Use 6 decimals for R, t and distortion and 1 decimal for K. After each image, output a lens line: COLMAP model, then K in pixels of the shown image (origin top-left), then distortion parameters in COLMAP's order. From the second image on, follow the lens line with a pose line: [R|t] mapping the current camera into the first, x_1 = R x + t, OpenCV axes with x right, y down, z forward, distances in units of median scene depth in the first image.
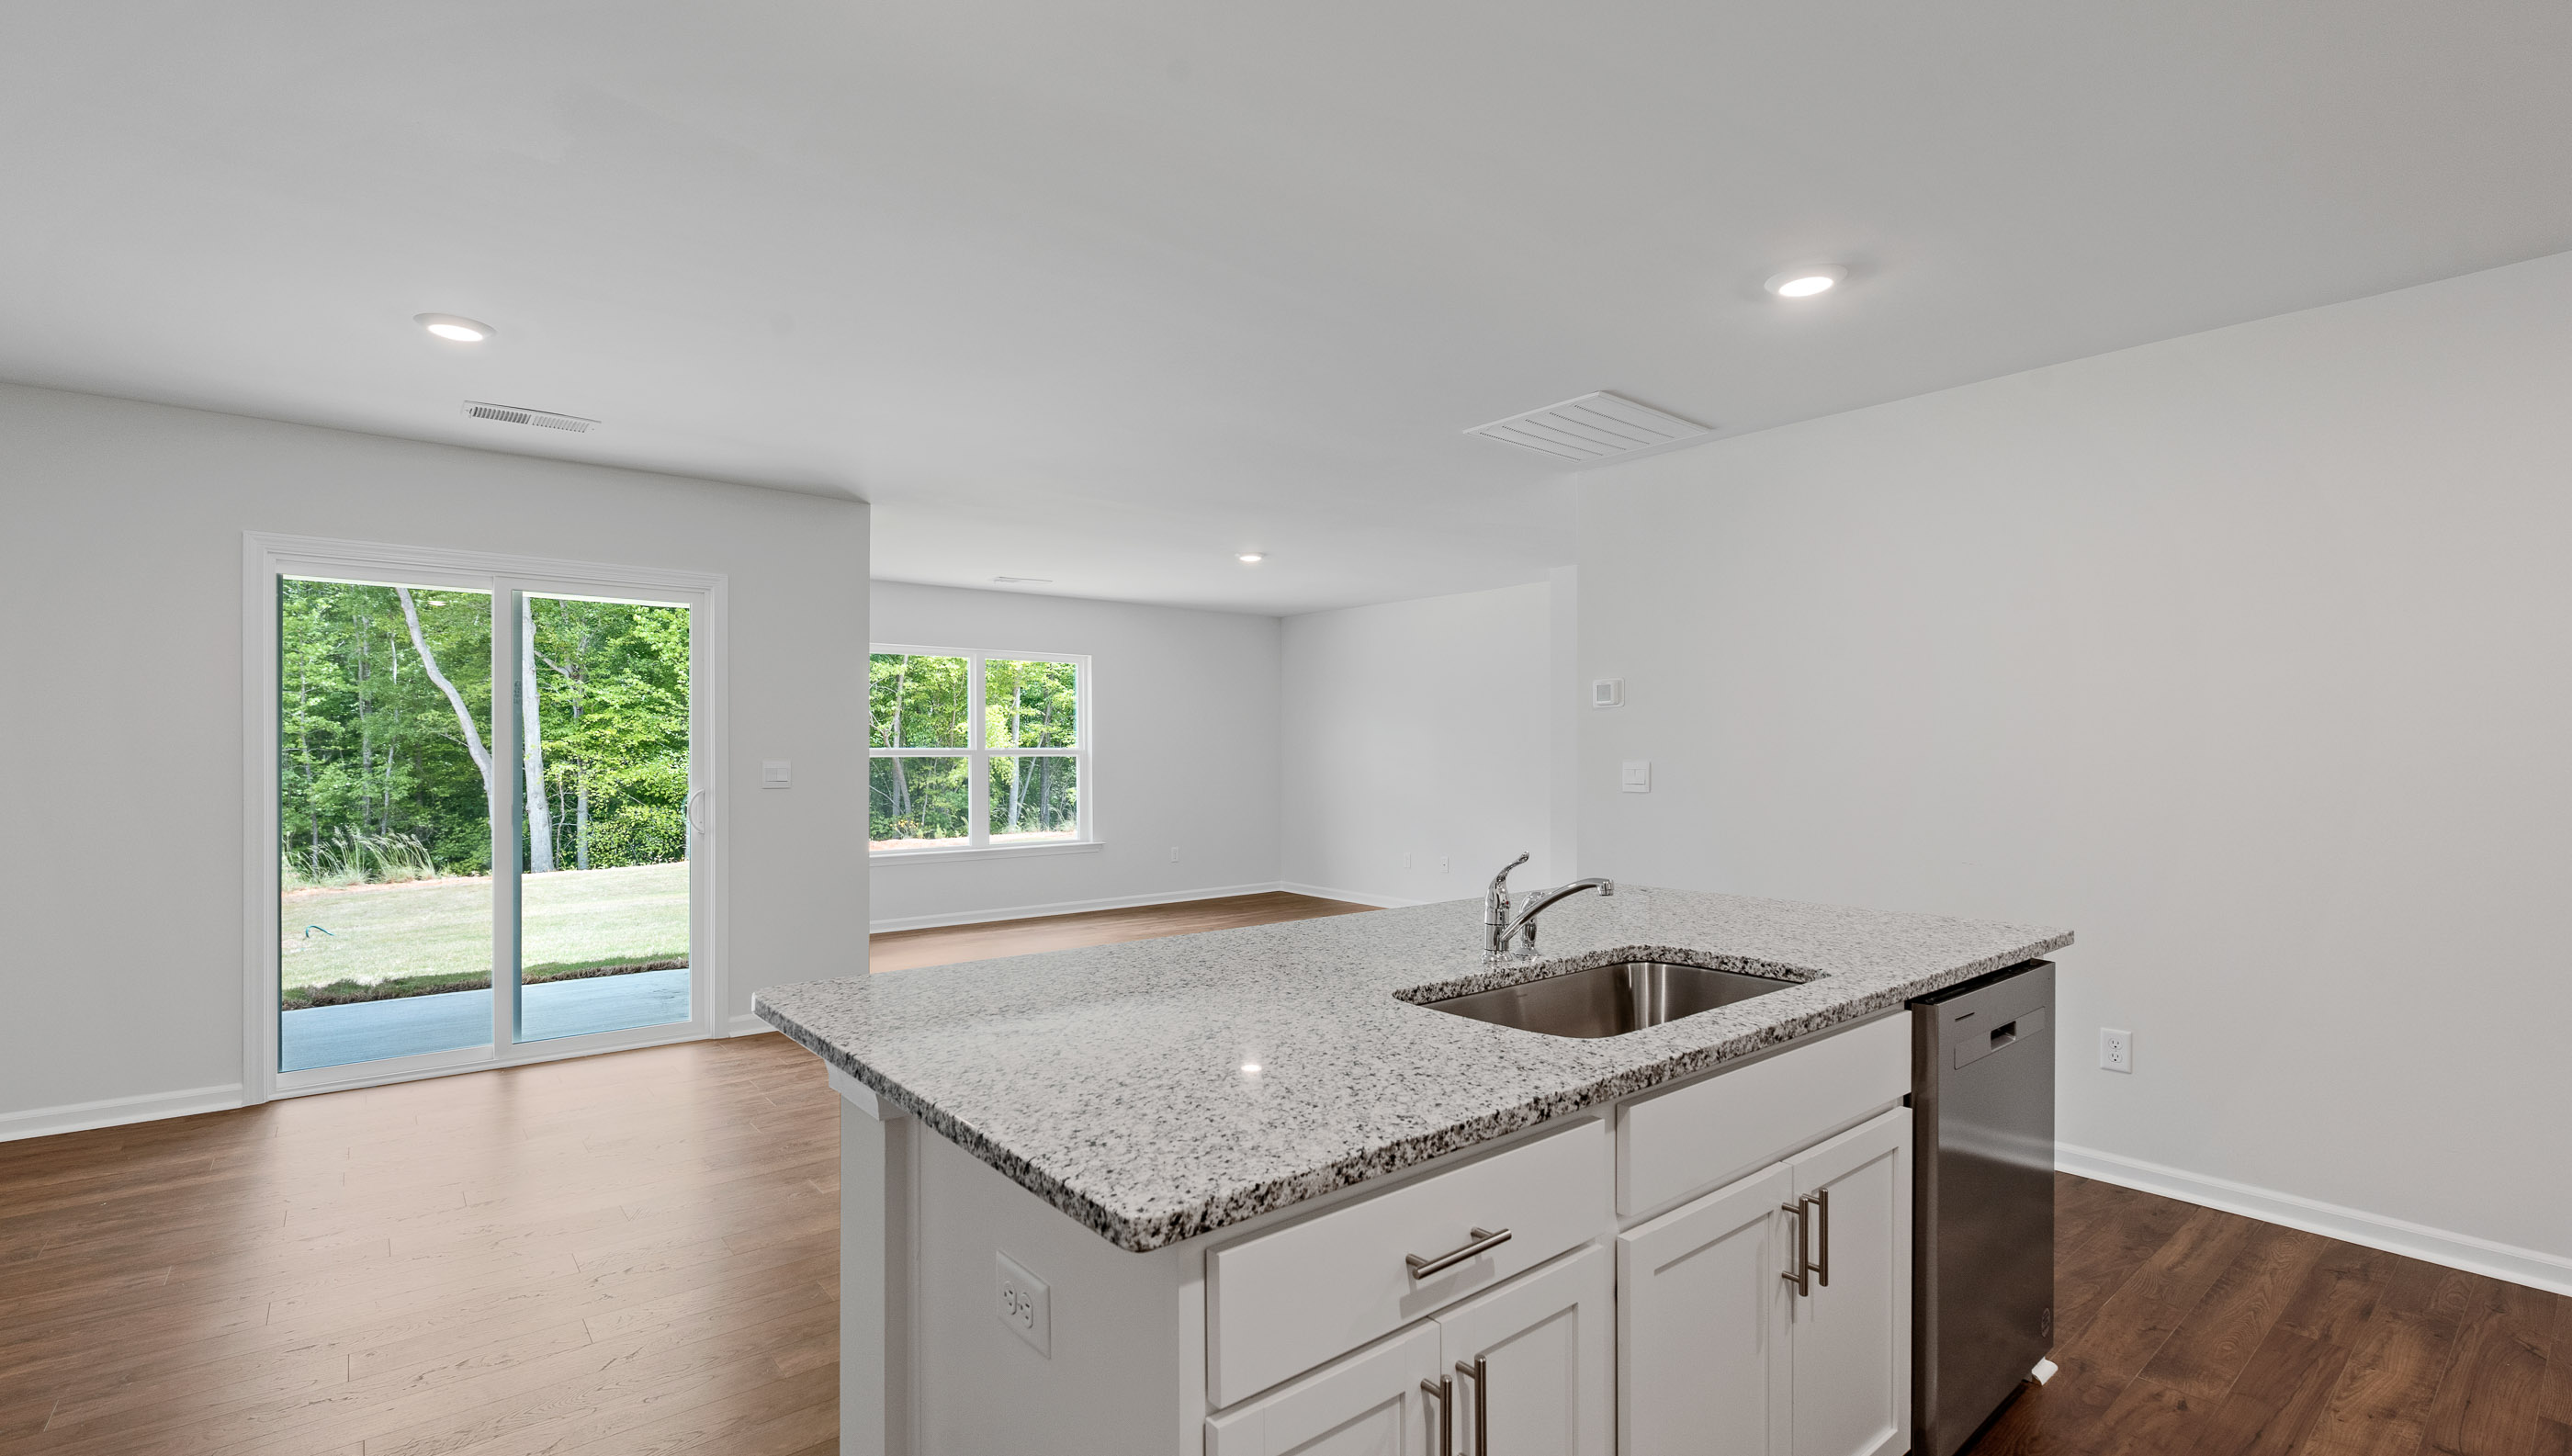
lens RADIAL K [[1100.5, 0, 1286.0], [0, 1100.5, 728.0], [0, 0, 1]] dist [-0.015275, 0.000570]
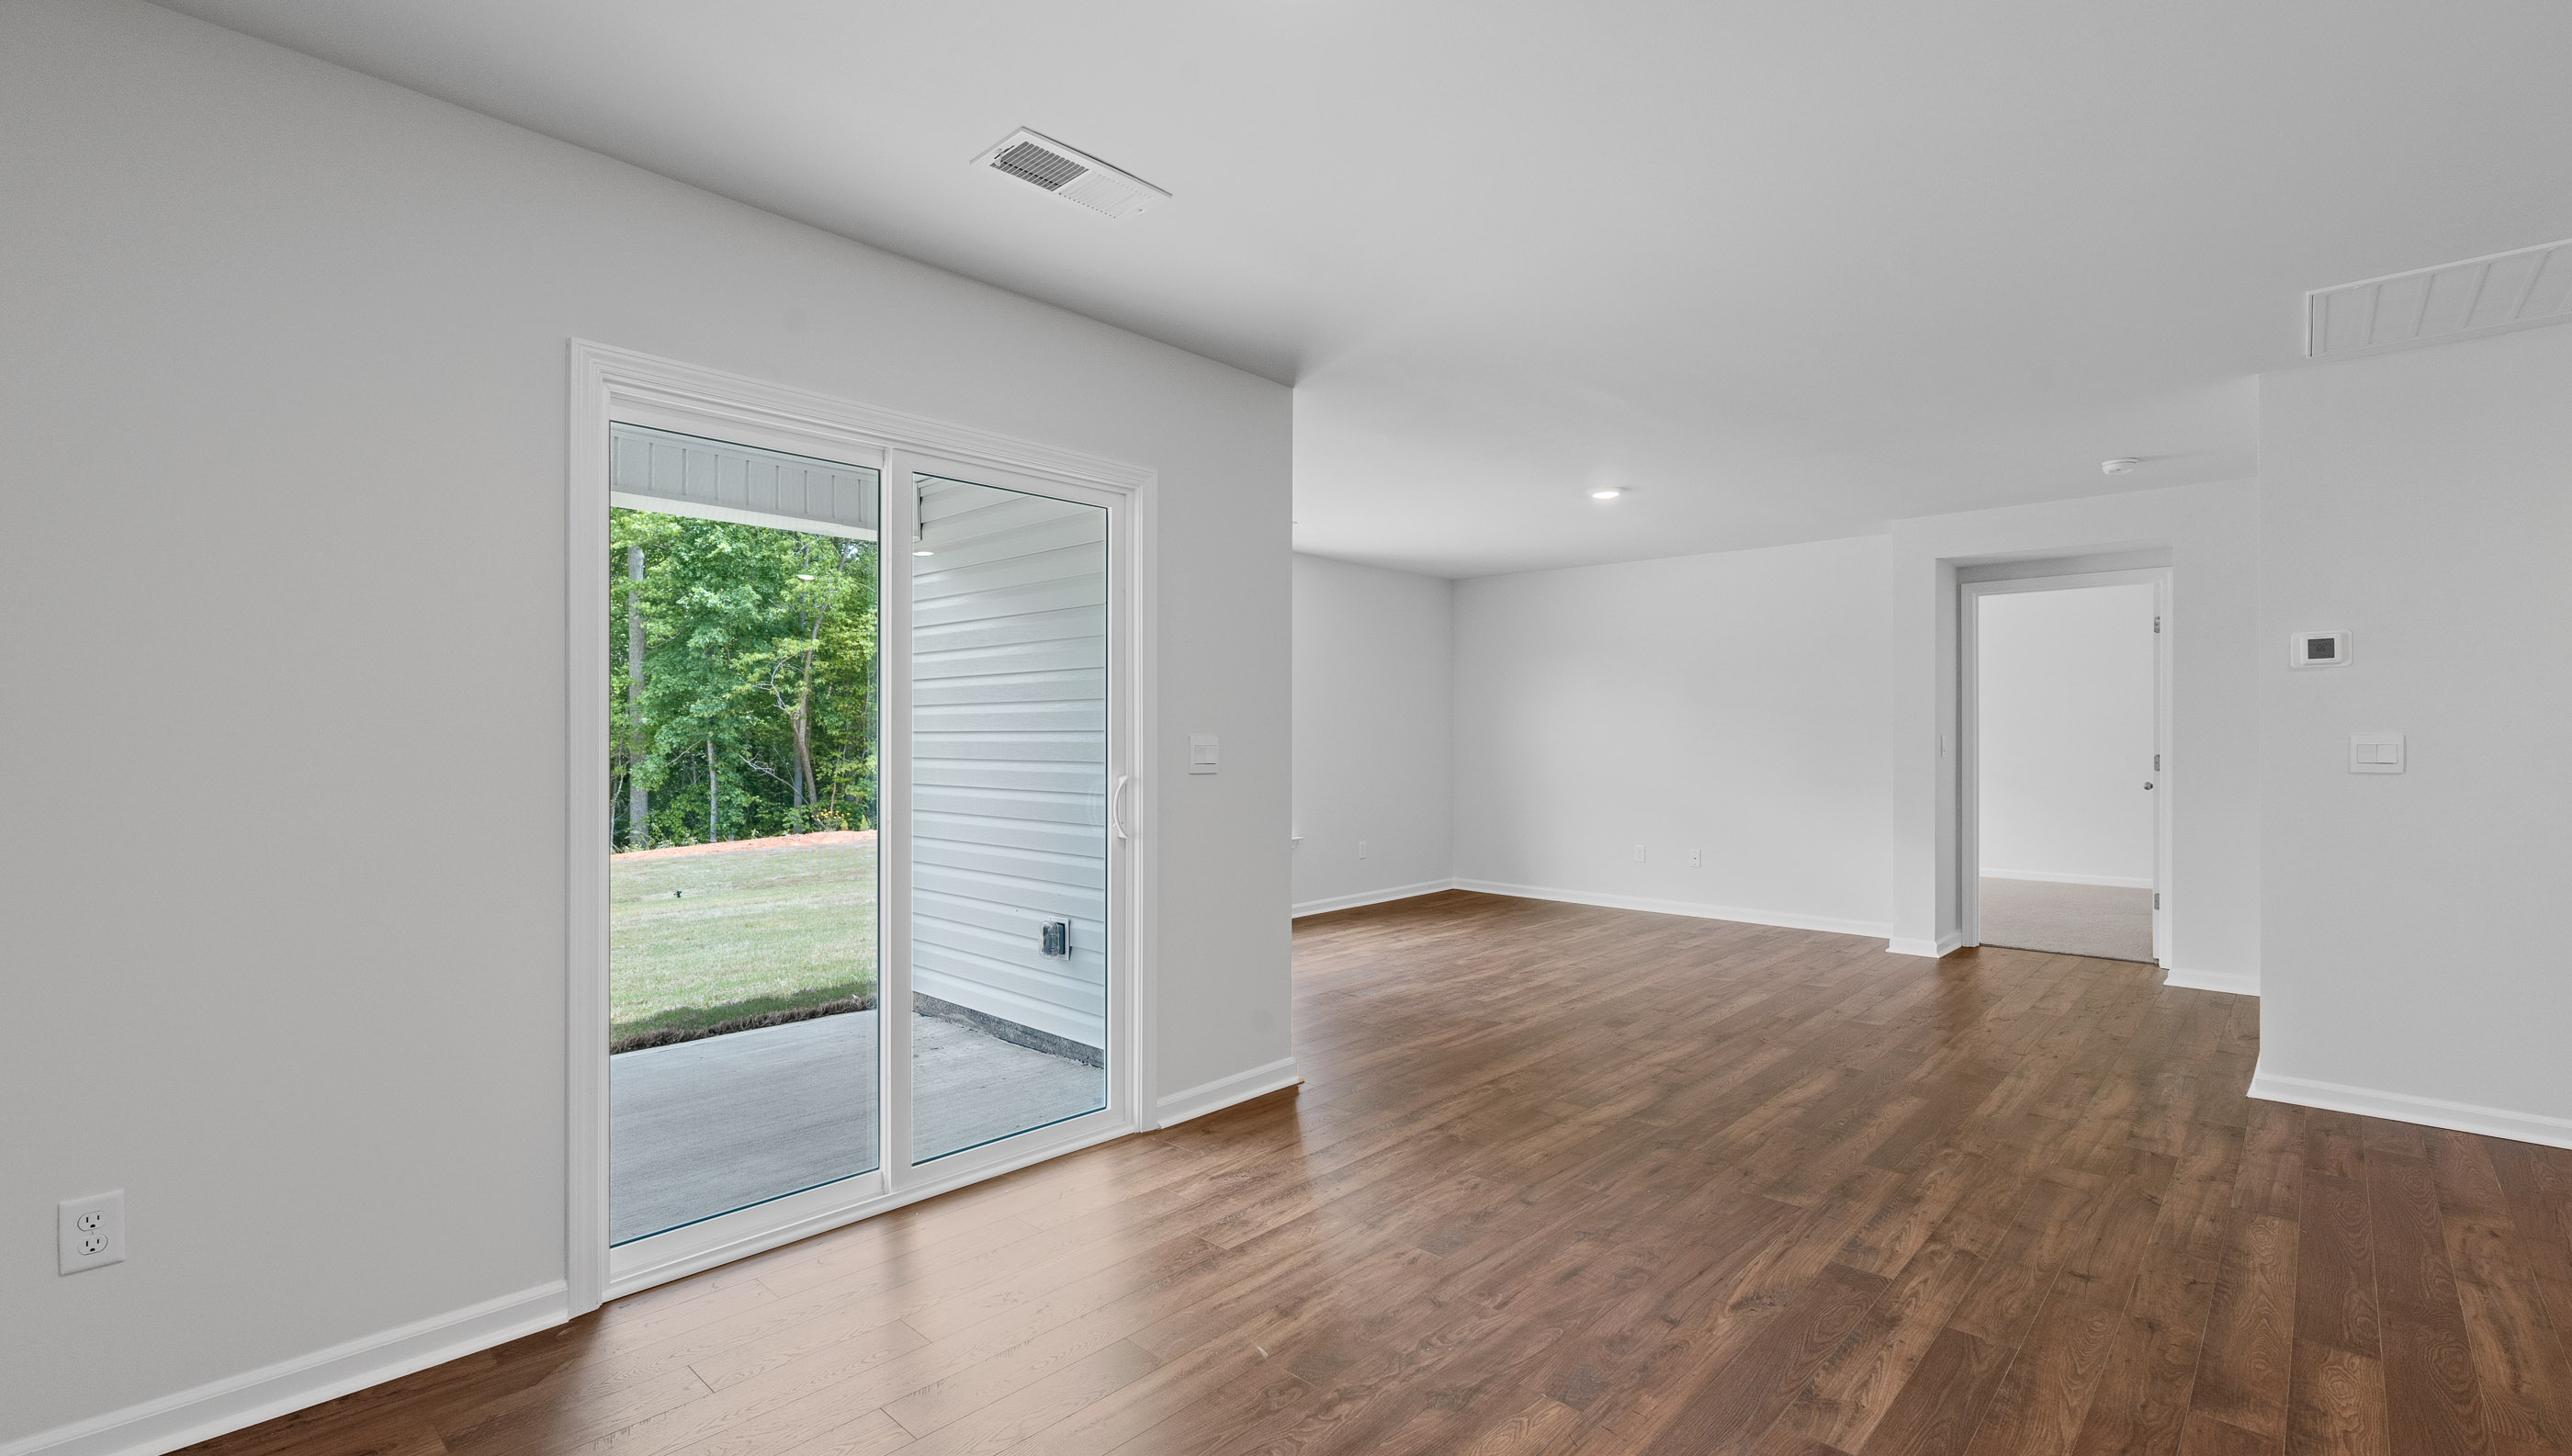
lens RADIAL K [[1100.5, 0, 1286.0], [0, 1100.5, 728.0], [0, 0, 1]] dist [-0.015275, 0.000570]
pose [[0.992087, 0.001577, 0.125540, -0.353241], [-0.003118, 0.999922, 0.012077, 0.011723], [-0.125511, -0.012373, 0.992015, 0.201434]]
